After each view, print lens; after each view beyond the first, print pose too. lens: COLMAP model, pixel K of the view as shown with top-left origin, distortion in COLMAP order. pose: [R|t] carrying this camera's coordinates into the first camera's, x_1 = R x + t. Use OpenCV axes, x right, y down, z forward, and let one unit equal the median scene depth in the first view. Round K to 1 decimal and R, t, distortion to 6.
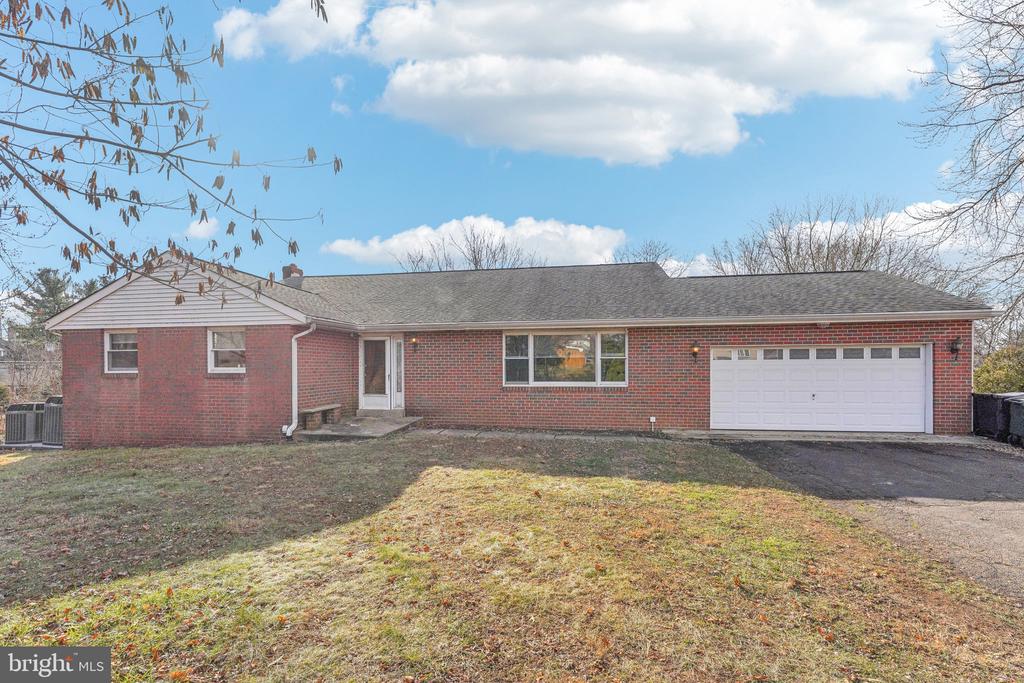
lens RADIAL K [[444.6, 0, 501.4], [0, 444.6, 379.8], [0, 0, 1]] dist [-0.001733, -0.000142]
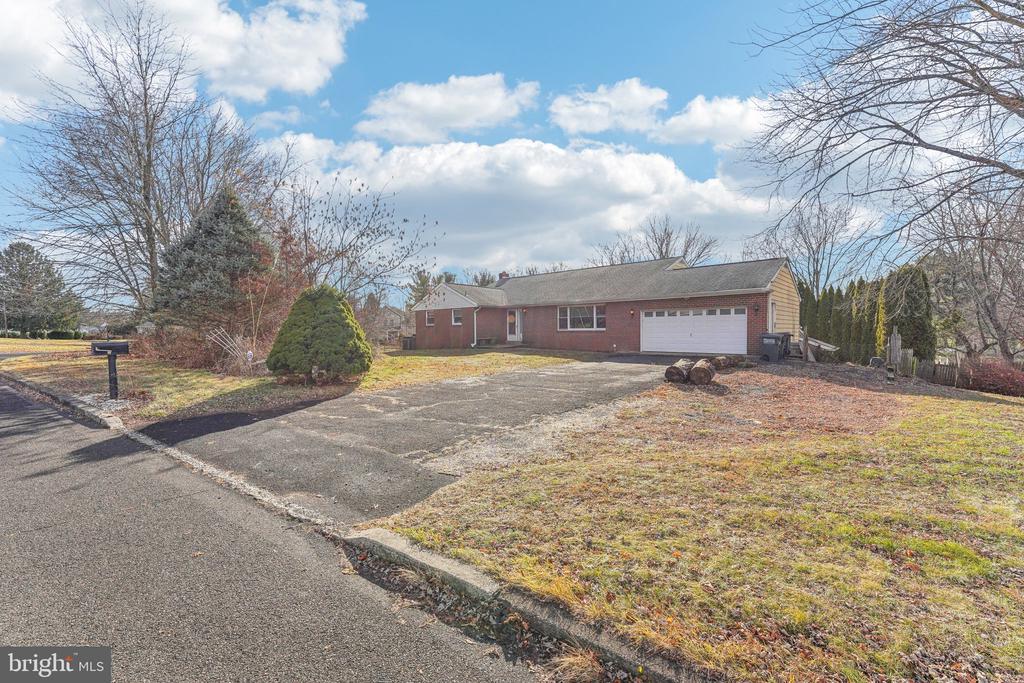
lens RADIAL K [[391.6, 0, 508.4], [0, 391.6, 340.8], [0, 0, 1]] dist [0.002312, 0.000117]
pose [[0.835876, 0.015478, -0.548700, 0.926147], [-0.011459, 0.999877, 0.010749, 0.050464], [0.548798, -0.002697, 0.835950, -0.813323]]
